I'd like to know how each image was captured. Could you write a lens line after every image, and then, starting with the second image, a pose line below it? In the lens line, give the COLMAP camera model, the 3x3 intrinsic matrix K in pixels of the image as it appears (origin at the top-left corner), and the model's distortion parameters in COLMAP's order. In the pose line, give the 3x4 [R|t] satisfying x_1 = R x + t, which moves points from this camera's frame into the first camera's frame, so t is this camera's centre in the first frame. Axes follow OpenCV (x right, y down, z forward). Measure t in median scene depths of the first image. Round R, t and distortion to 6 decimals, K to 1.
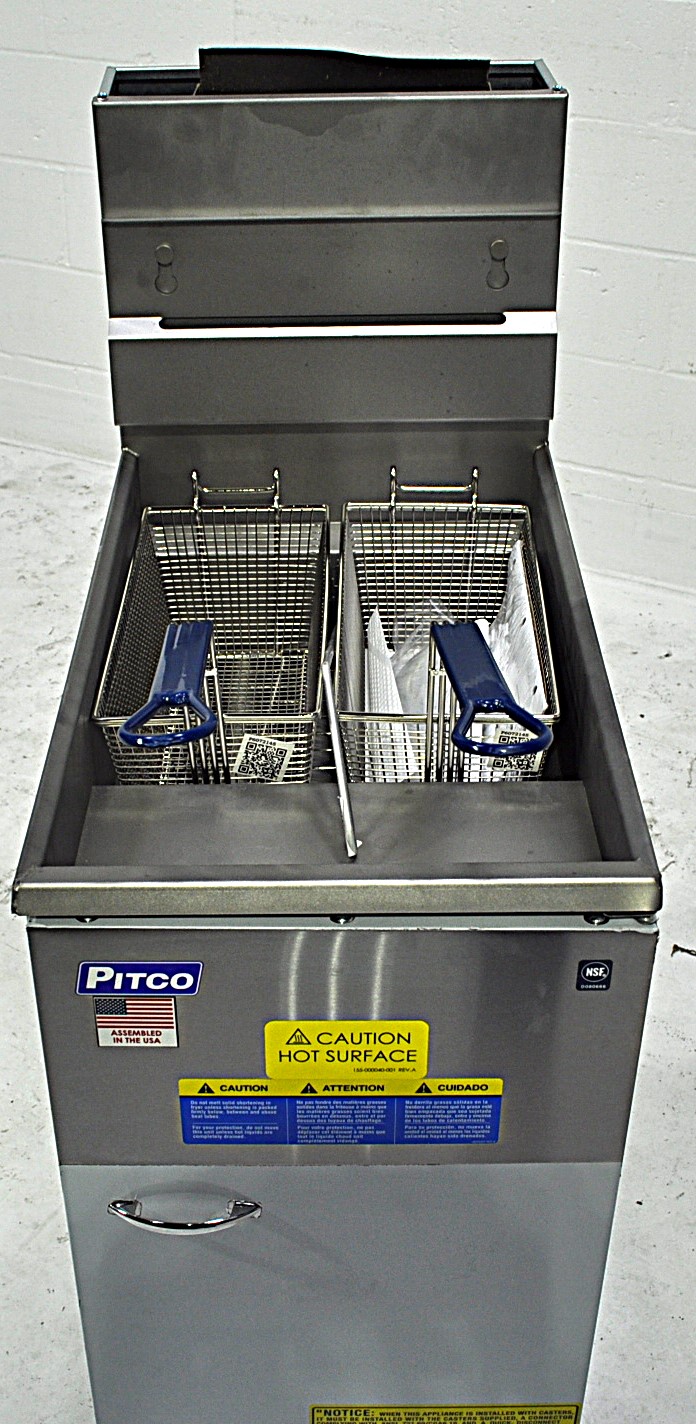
lens RADIAL K [[1758.3, 0, 314.0], [0, 1758.3, 708.3], [0, 0, 1]] dist [-0.060346, 0.080249]
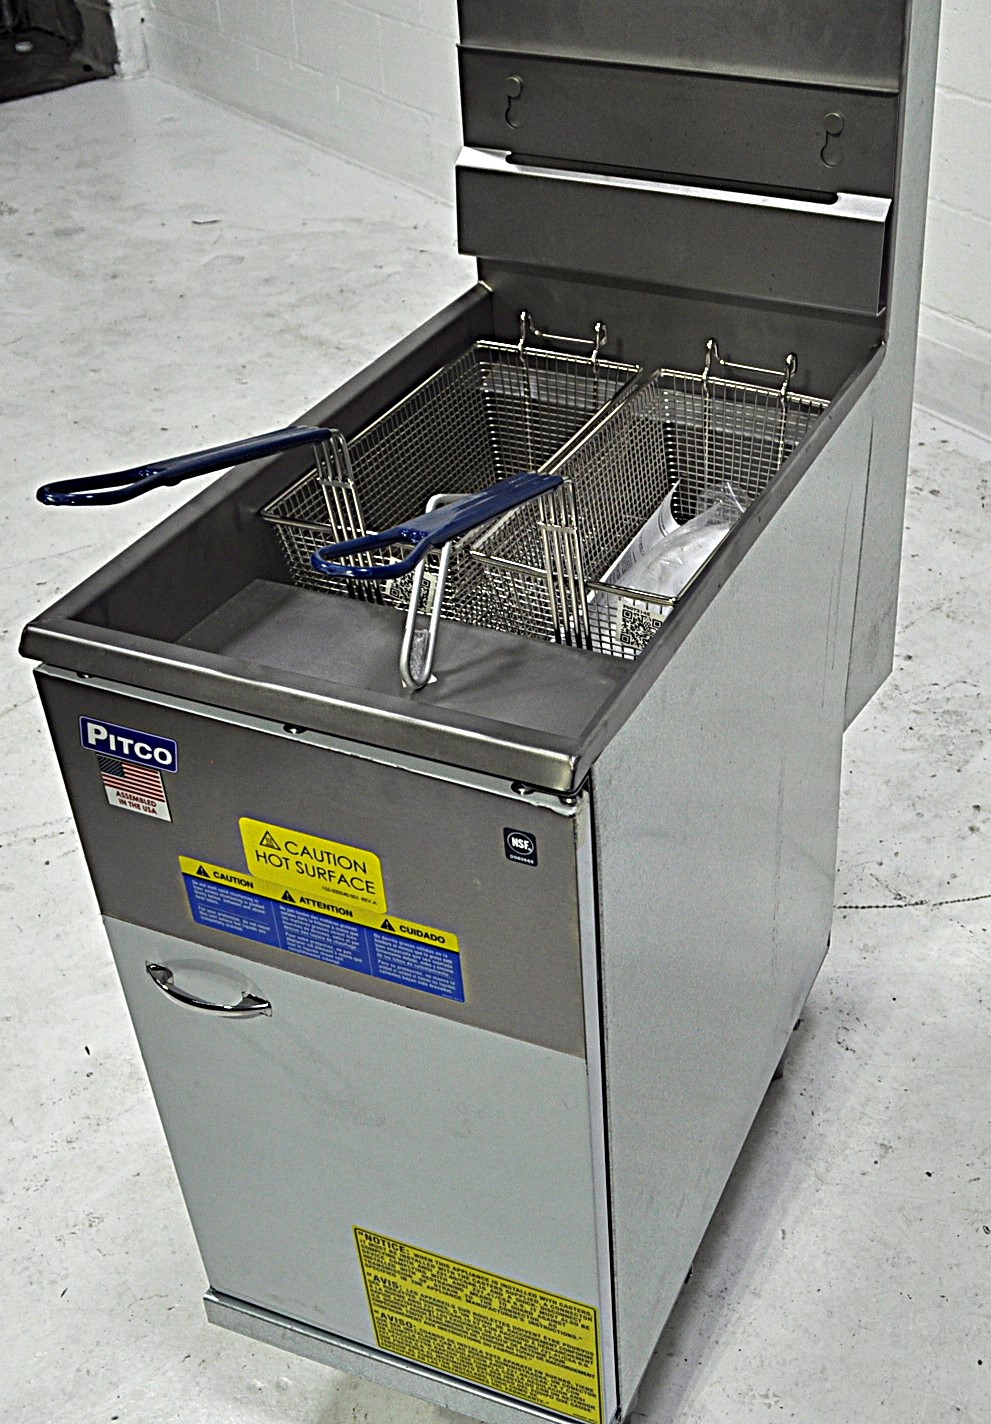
lens RADIAL K [[1768.6, 0, 716.4], [0, 1768.6, 694.4], [0, 0, 1]] dist [-0.035648, -0.043944]
pose [[0.934497, 0.216540, -0.282536, 0.485298], [-0.206578, 0.976271, 0.064967, -0.013926], [0.289900, -0.002346, 0.957054, 0.096368]]
